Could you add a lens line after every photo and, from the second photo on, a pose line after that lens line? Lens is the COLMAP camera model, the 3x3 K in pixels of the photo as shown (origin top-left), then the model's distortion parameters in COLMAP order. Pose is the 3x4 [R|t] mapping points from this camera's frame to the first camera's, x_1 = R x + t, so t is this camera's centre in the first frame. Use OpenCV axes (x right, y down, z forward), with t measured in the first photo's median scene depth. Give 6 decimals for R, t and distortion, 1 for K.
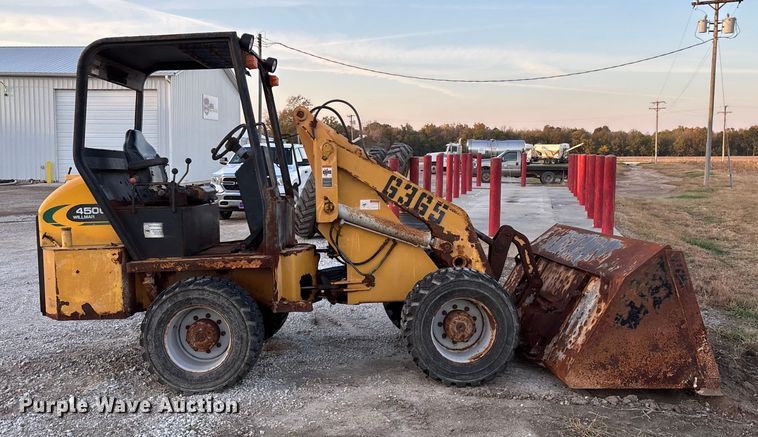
lens RADIAL K [[710.3, 0, 371.4], [0, 710.3, 205.1], [0, 0, 1]] dist [0.042116, 0.000000]
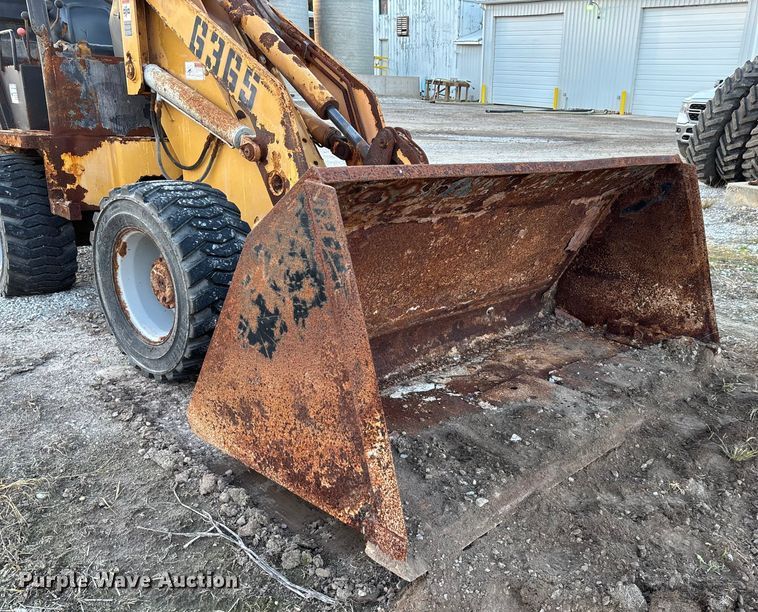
lens RADIAL K [[711.5, 0, 459.5], [0, 711.5, 355.6], [0, 0, 1]] dist [0.027094, 0.000000]
pose [[0.724569, 0.266907, -0.635422, 0.638348], [-0.083828, 0.949252, 0.303141, 0.026289], [0.684085, -0.166380, 0.710173, 0.677321]]
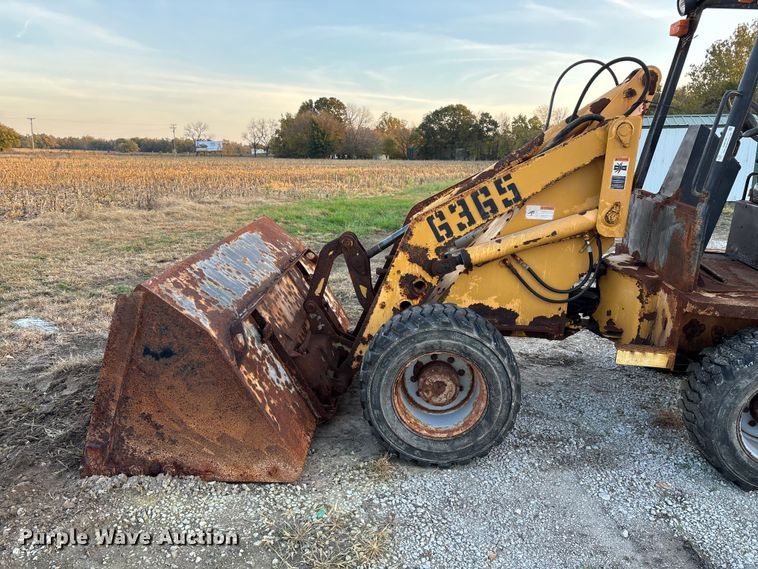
lens RADIAL K [[570.2, 0, 381.6], [0, 570.2, 287.6], [0, 0, 1]] dist [0.060499, -0.067438]
pose [[-0.992176, -0.040216, 0.118195, 0.086157], [-0.003264, 0.954733, 0.297446, -0.102056], [-0.124807, 0.294733, -0.947394, 1.693149]]
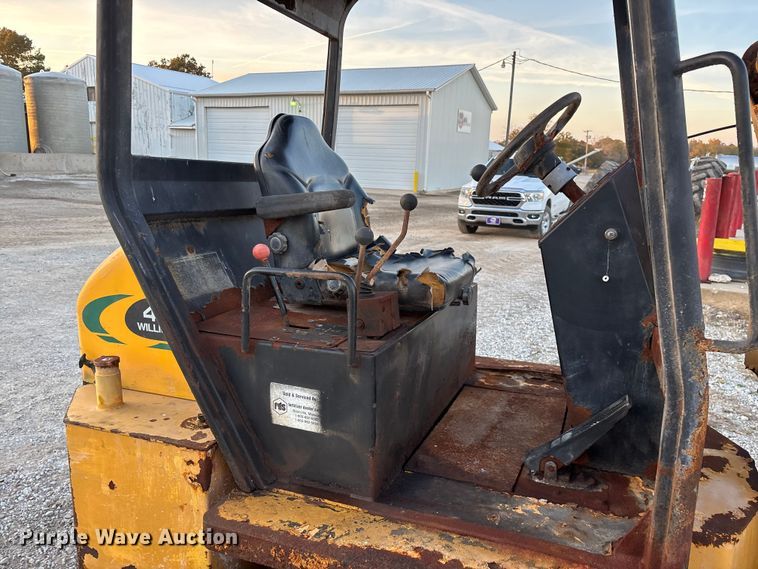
lens RADIAL K [[570.2, 0, 374.6], [0, 570.2, 280.7], [0, 0, 1]] dist [0.060499, -0.067438]
pose [[0.933010, 0.095650, -0.346906, -0.171938], [-0.050192, 0.989194, 0.137750, -0.060738], [0.356333, -0.111111, 0.927729, 0.728176]]
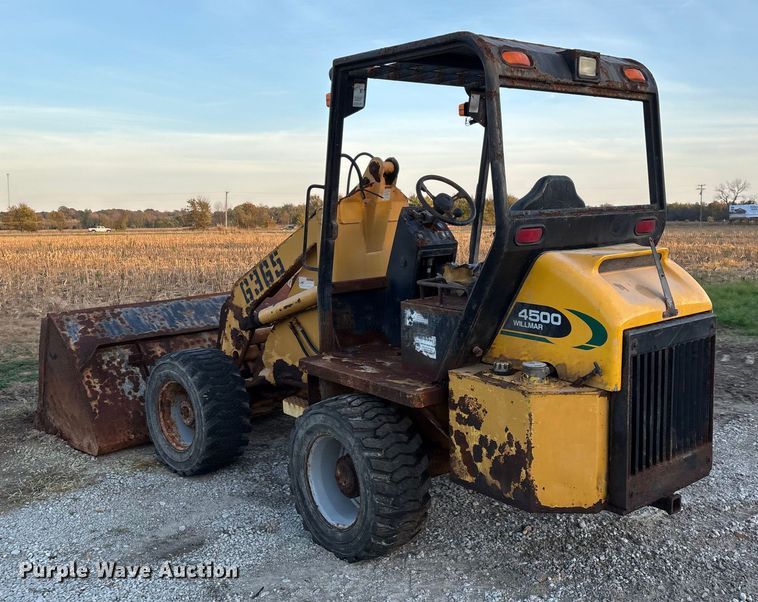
lens RADIAL K [[781.6, 0, 392.9], [0, 781.6, 273.4], [0, 0, 1]] dist [0.039327, 0.000000]
pose [[-0.657105, -0.043605, 0.752537, -0.779489], [0.064699, 0.991379, 0.113938, -0.111855], [-0.751017, 0.123558, -0.648619, 1.616019]]
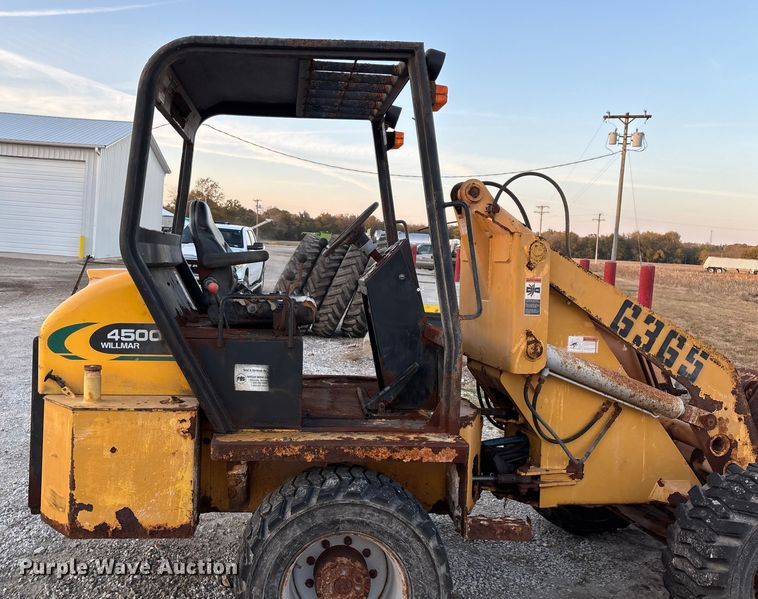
lens RADIAL K [[661.2, 0, 320.7], [0, 661.2, 265.8], [0, 0, 1]] dist [0.058327, -0.055906]
pose [[0.995114, 0.057240, 0.080446, -0.282706], [-0.054731, 0.997954, -0.033055, -0.037715], [-0.082174, 0.028491, 0.996211, 0.443046]]
